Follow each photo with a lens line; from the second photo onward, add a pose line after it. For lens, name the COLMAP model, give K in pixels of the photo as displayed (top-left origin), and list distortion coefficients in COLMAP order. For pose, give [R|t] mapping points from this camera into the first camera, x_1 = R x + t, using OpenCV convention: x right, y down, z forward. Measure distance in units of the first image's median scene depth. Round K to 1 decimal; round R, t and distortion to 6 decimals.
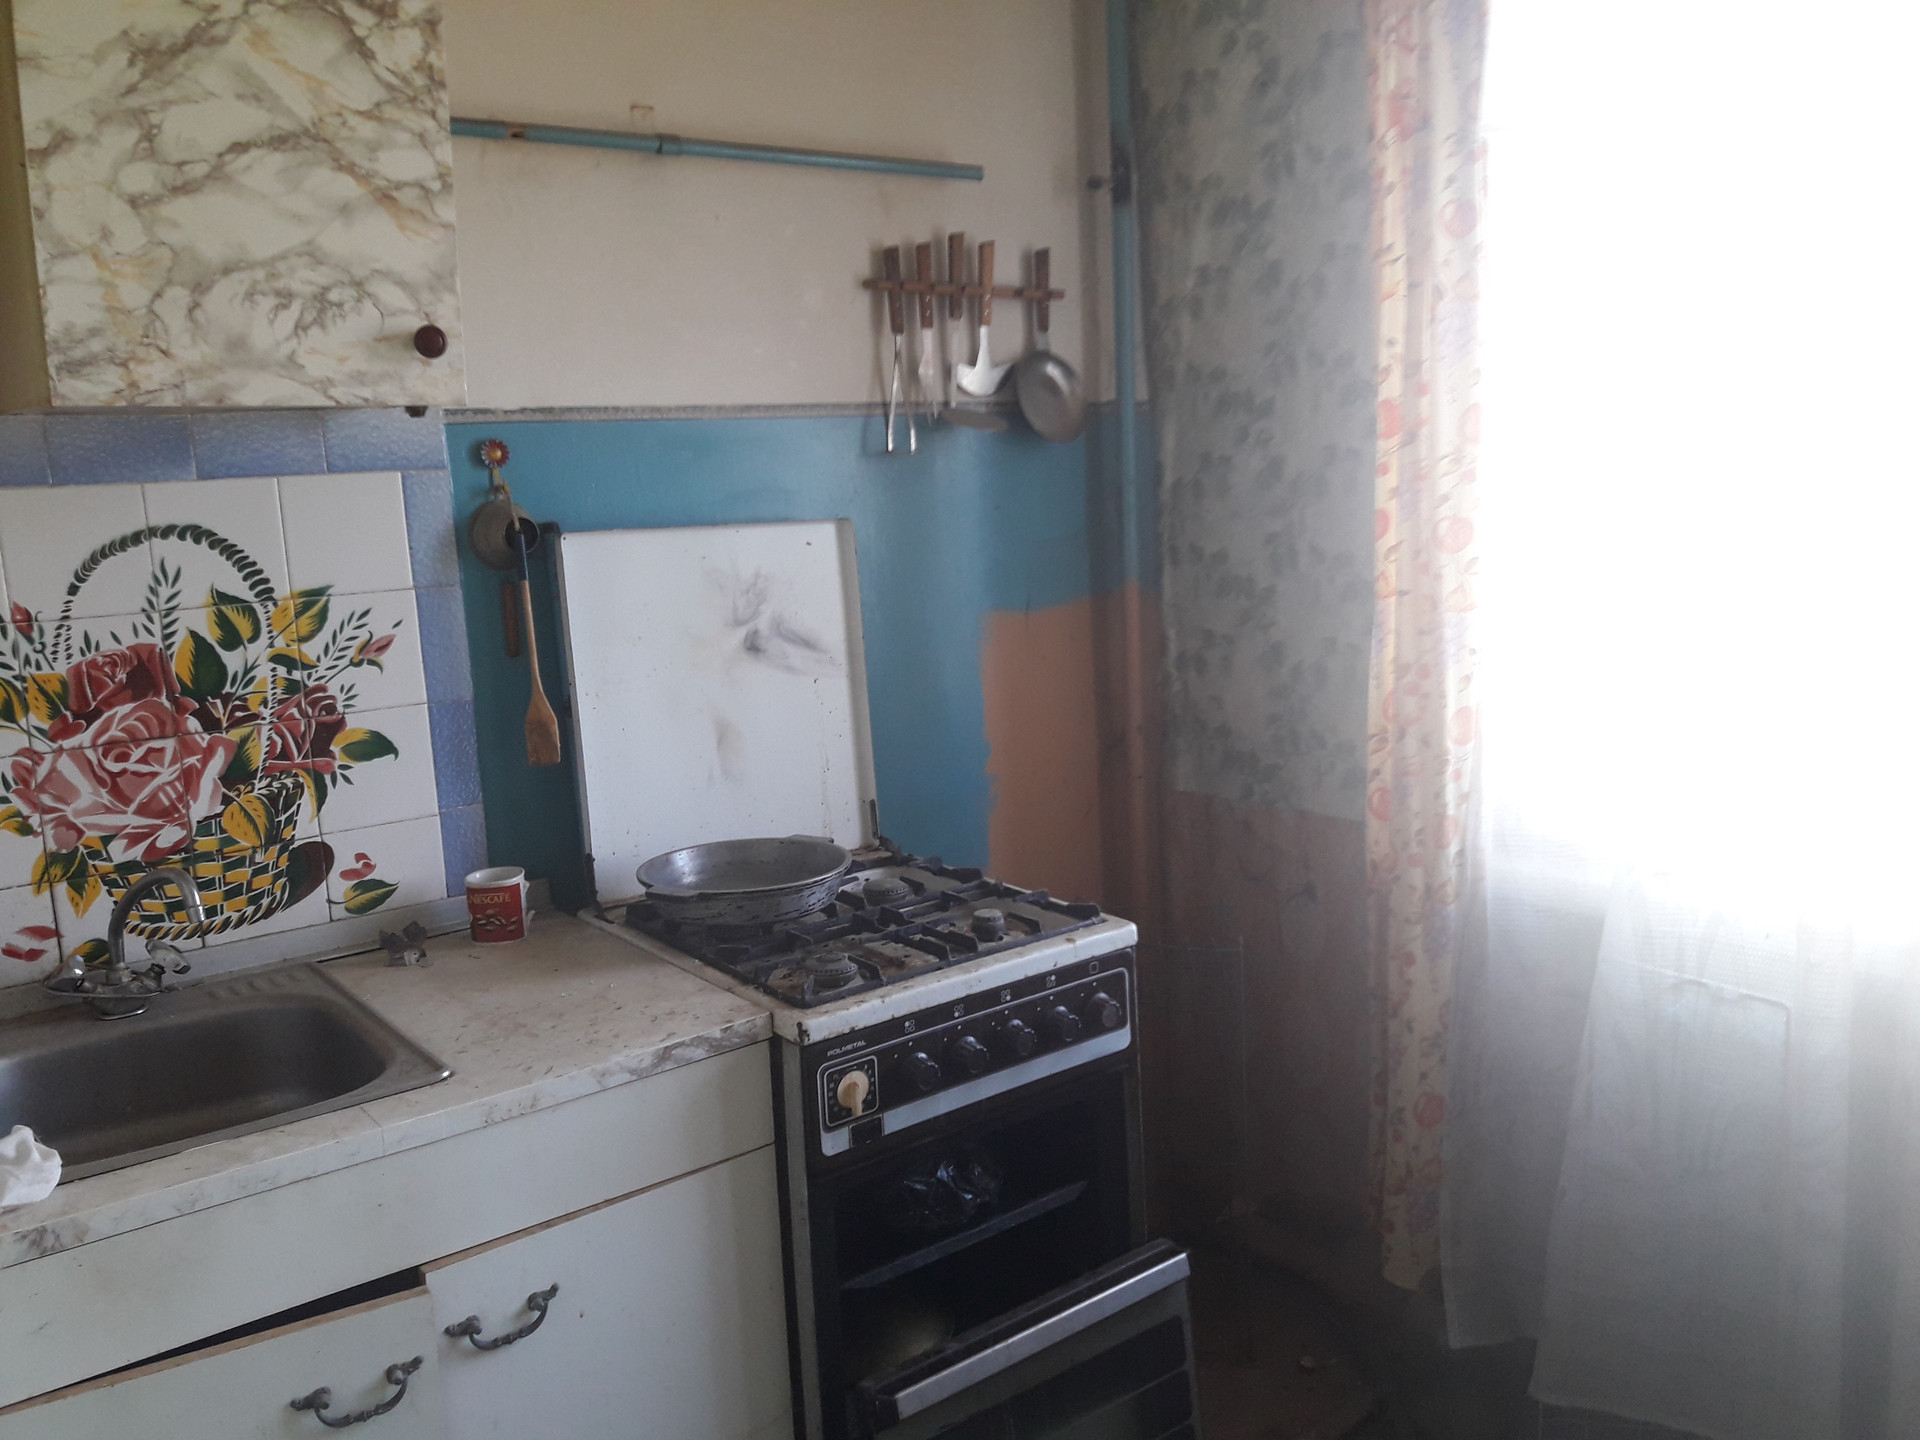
lens RADIAL K [[1545.2, 0, 960.0], [0, 1545.2, 720.0], [0, 0, 1]] dist [0.040239, -0.003990]
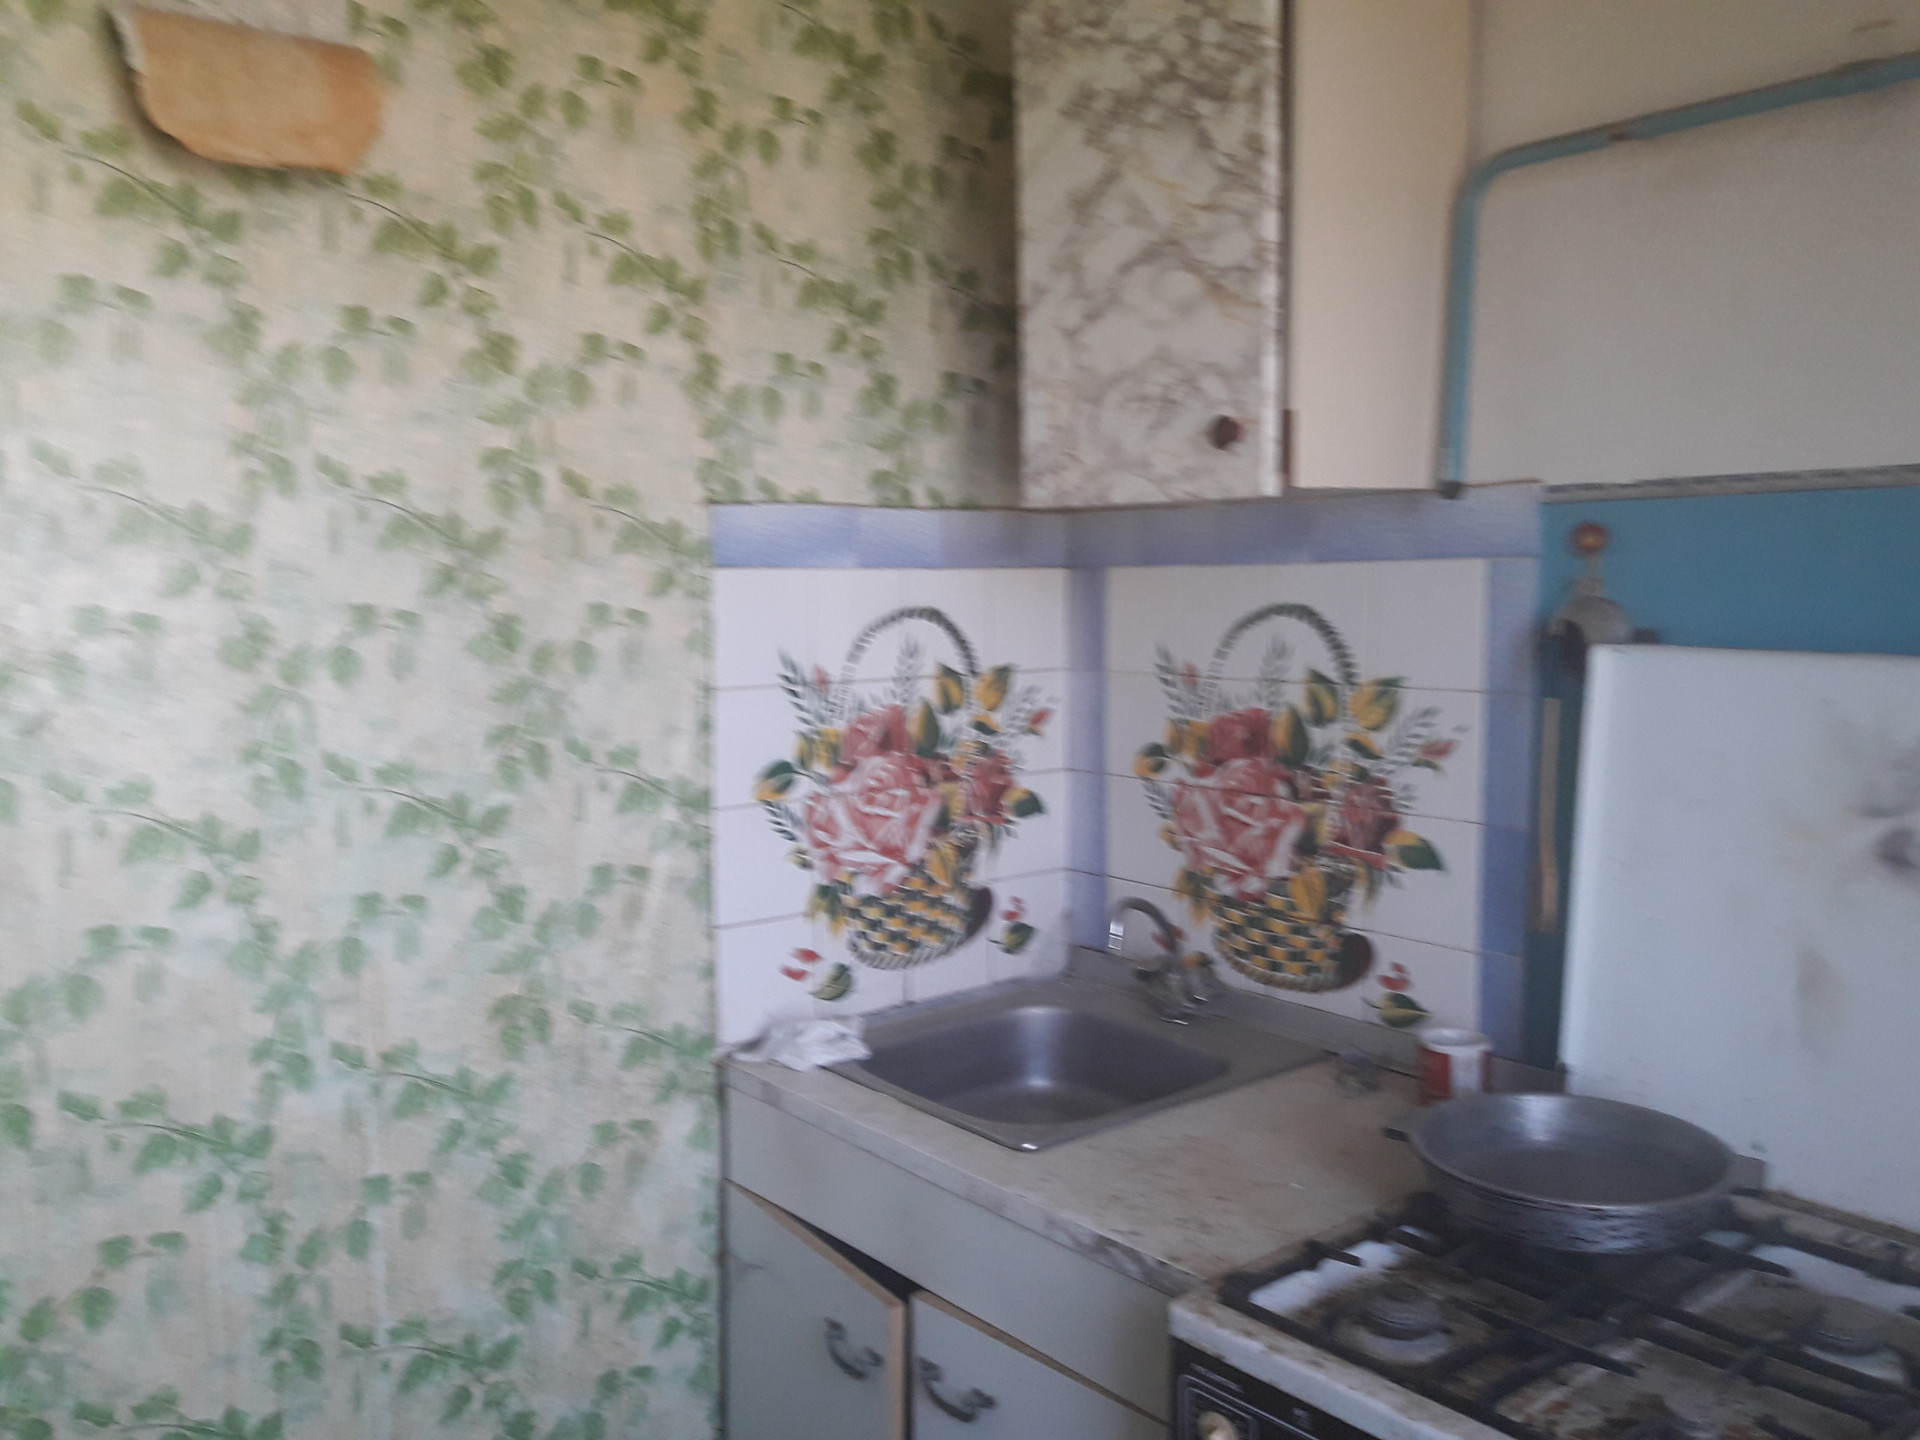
lens RADIAL K [[1532.7, 0, 960.0], [0, 1532.7, 720.0], [0, 0, 1]] dist [0.188167, -0.424389]
pose [[0.056137, 0.143620, -0.988039, 0.533770], [-0.158243, 0.978371, 0.133224, -0.149607], [0.985803, 0.148871, 0.077649, 0.692176]]
